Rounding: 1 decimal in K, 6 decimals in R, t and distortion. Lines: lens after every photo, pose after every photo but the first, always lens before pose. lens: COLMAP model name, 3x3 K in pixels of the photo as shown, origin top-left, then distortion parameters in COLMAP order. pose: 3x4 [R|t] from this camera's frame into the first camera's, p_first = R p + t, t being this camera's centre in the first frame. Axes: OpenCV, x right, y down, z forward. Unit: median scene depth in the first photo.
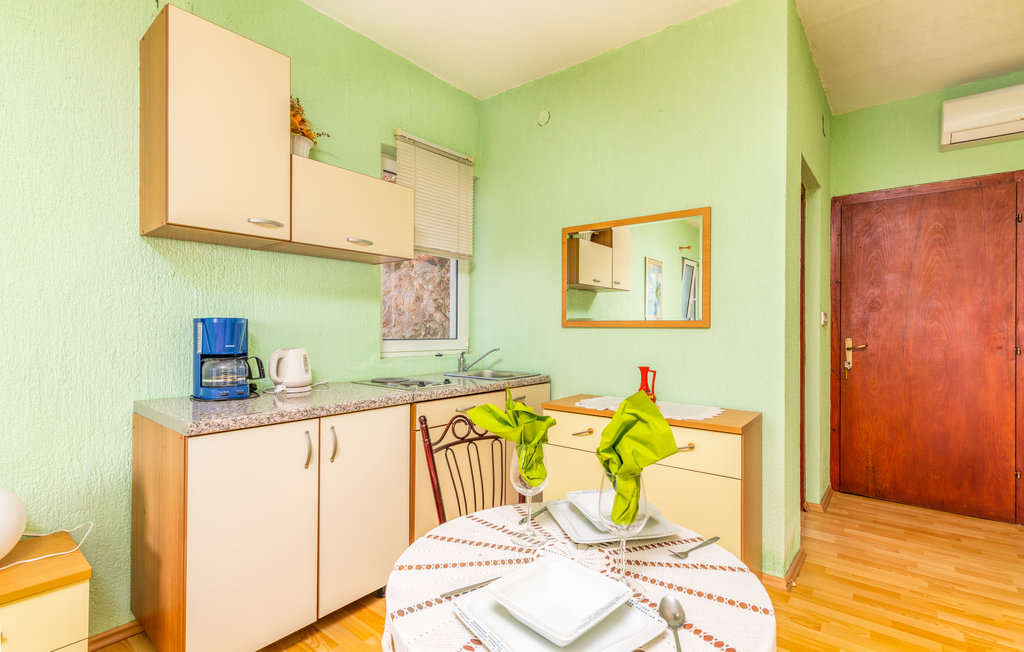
lens RADIAL K [[464.5, 0, 513.3], [0, 464.5, 328.7], [0, 0, 1]] dist [0.010420, -0.001058]
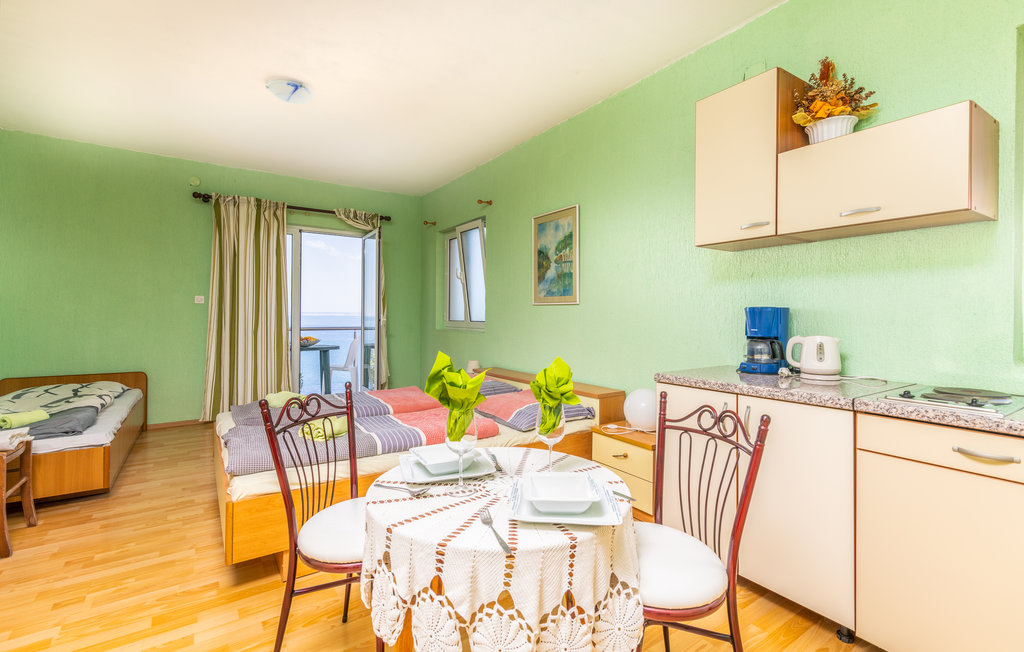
lens RADIAL K [[464.5, 0, 522.9], [0, 464.5, 315.7], [0, 0, 1]] dist [0.010420, -0.001058]
pose [[-0.268079, -0.005357, -0.963382, 0.729365], [-0.005814, 0.999975, -0.003942, 0.008104], [0.963379, 0.004544, -0.268104, 0.724662]]
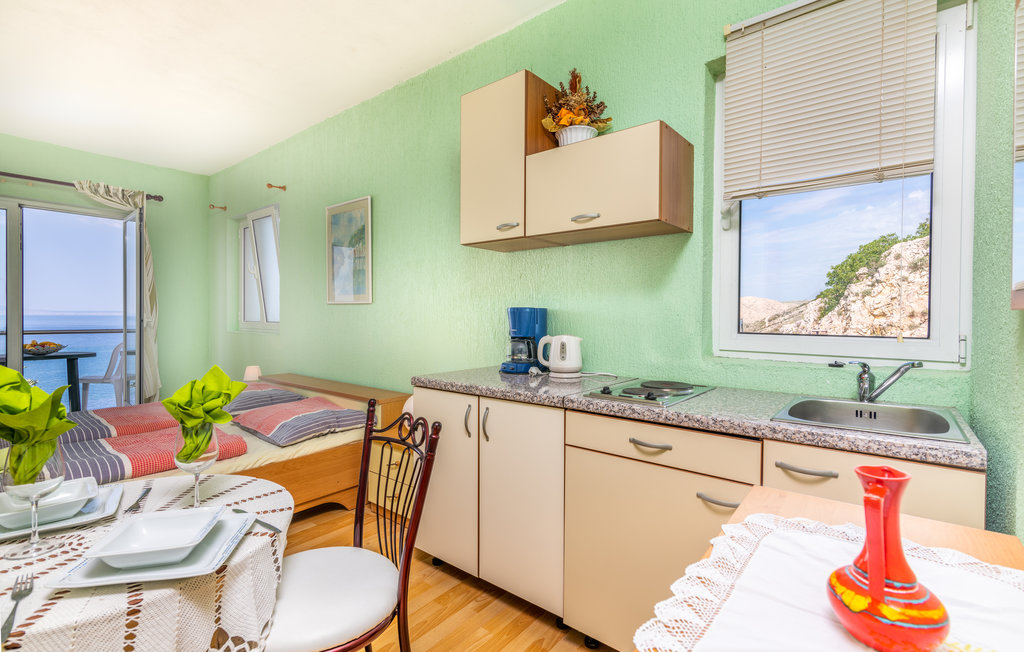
lens RADIAL K [[464.5, 0, 520.6], [0, 464.5, 321.9], [0, 0, 1]] dist [0.010420, -0.001058]
pose [[0.019451, 0.007658, -0.999781, 0.622987], [-0.005990, 0.999954, 0.007543, 0.005363], [0.999793, 0.005842, 0.019496, 0.972953]]
